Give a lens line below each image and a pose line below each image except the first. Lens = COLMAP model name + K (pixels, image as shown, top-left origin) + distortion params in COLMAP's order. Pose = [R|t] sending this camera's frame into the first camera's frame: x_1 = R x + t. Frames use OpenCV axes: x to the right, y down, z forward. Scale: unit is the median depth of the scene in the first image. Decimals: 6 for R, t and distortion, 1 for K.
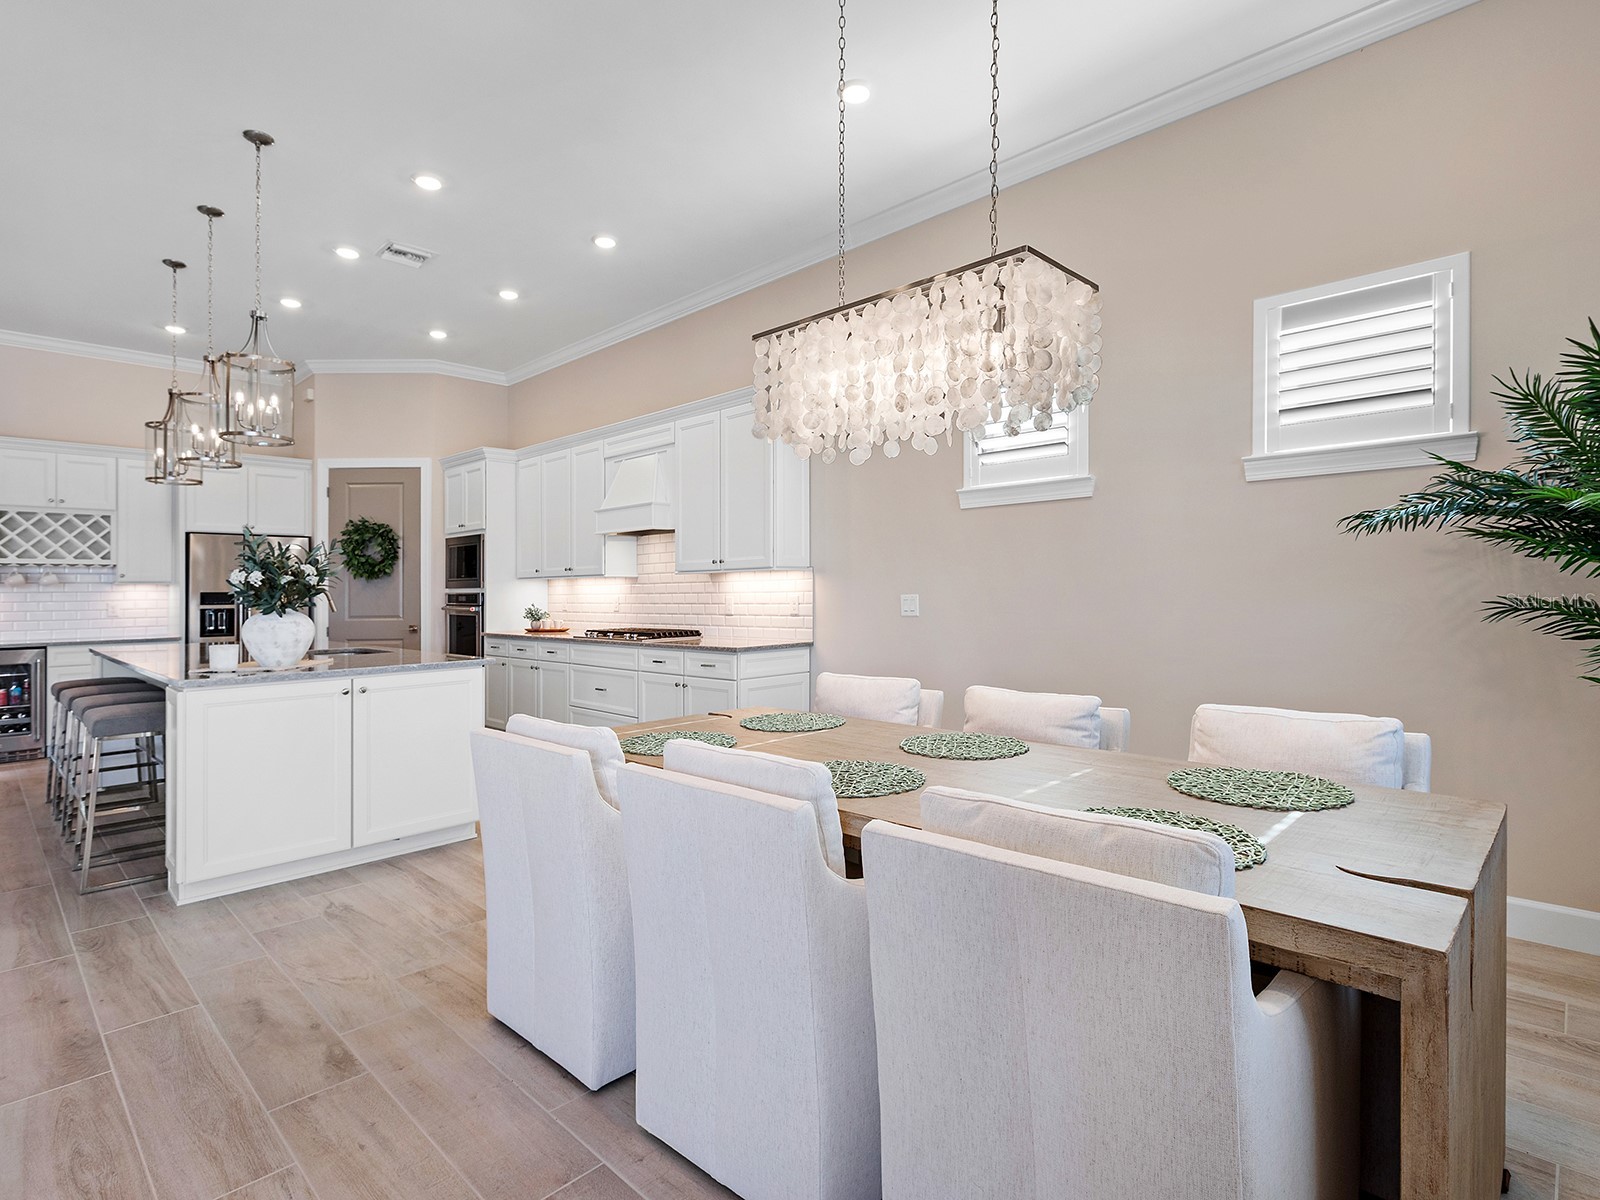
lens RADIAL K [[819.2, 0, 813.6], [0, 819.2, 594.0], [0, 0, 1]] dist [0.007544, -0.001904]
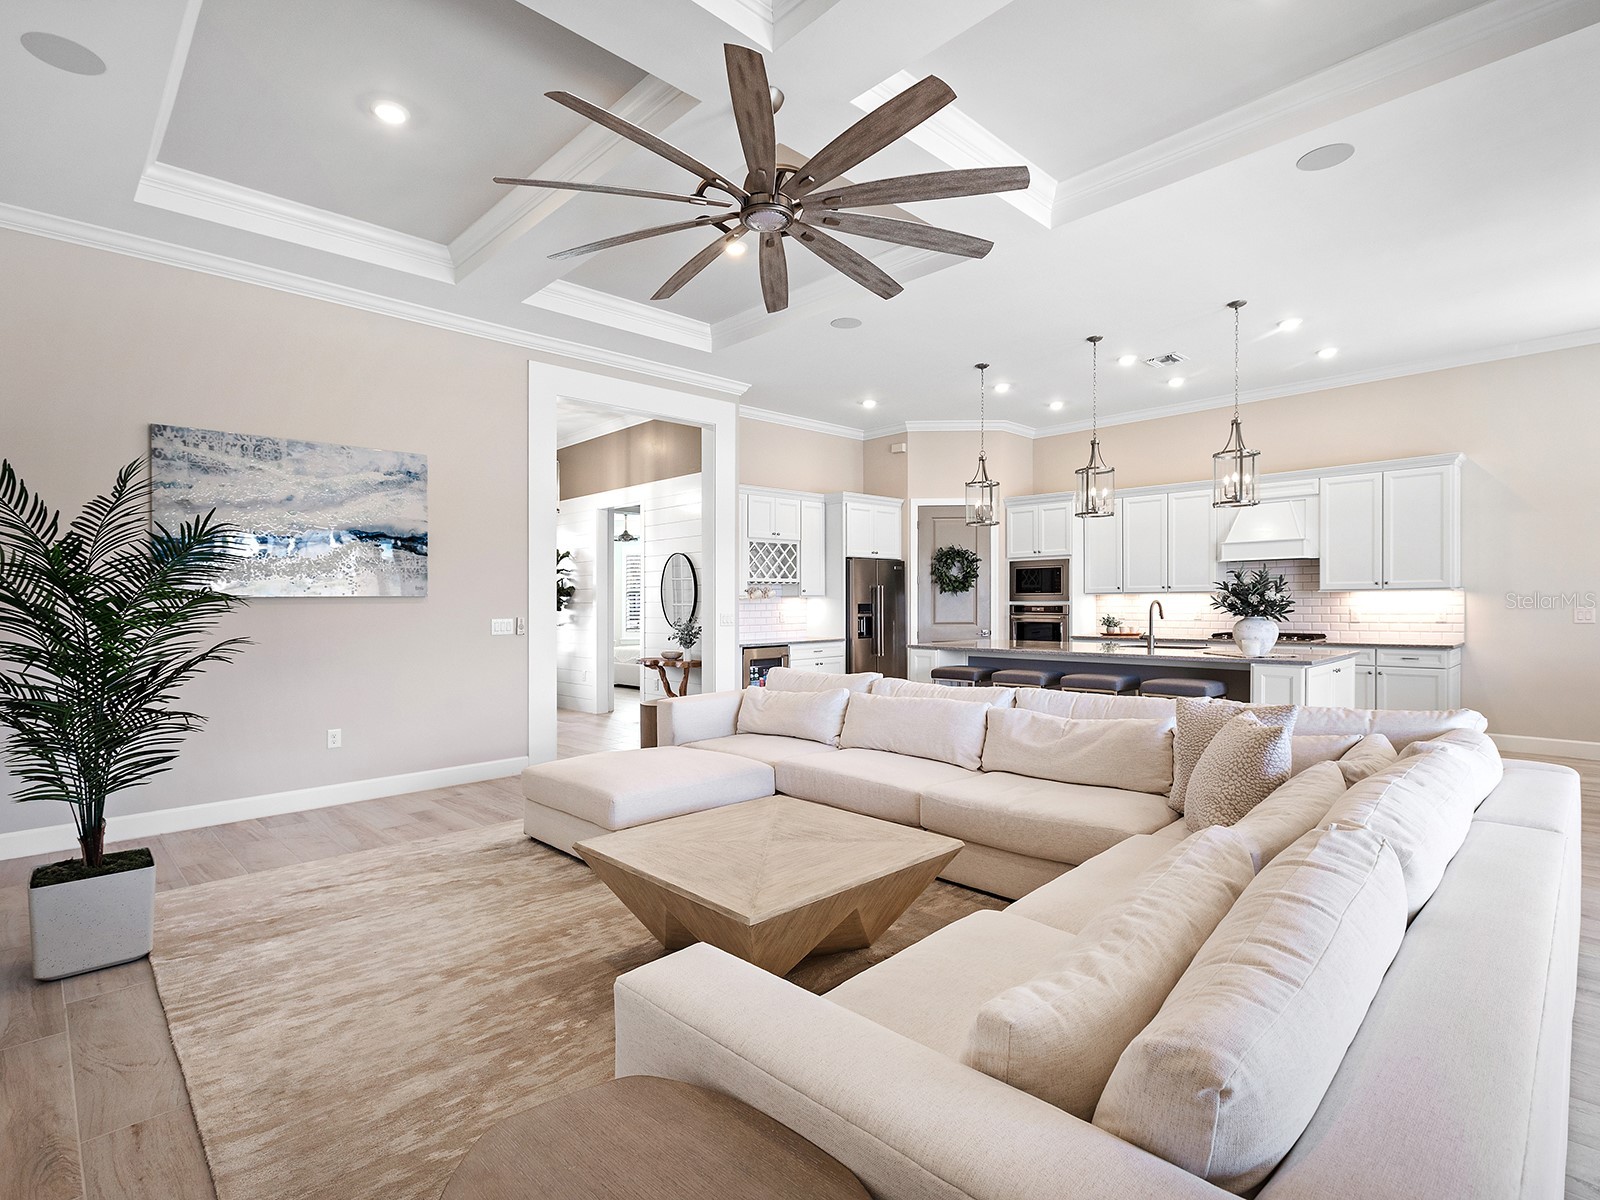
lens RADIAL K [[819.2, 0, 820.0], [0, 819.2, 605.9], [0, 0, 1]] dist [0.007544, -0.001904]
pose [[0.999969, 0.002825, -0.007358, -0.815450], [-0.002812, 0.999994, 0.001790, -0.000944], [0.007363, -0.001770, 0.999971, -0.292403]]
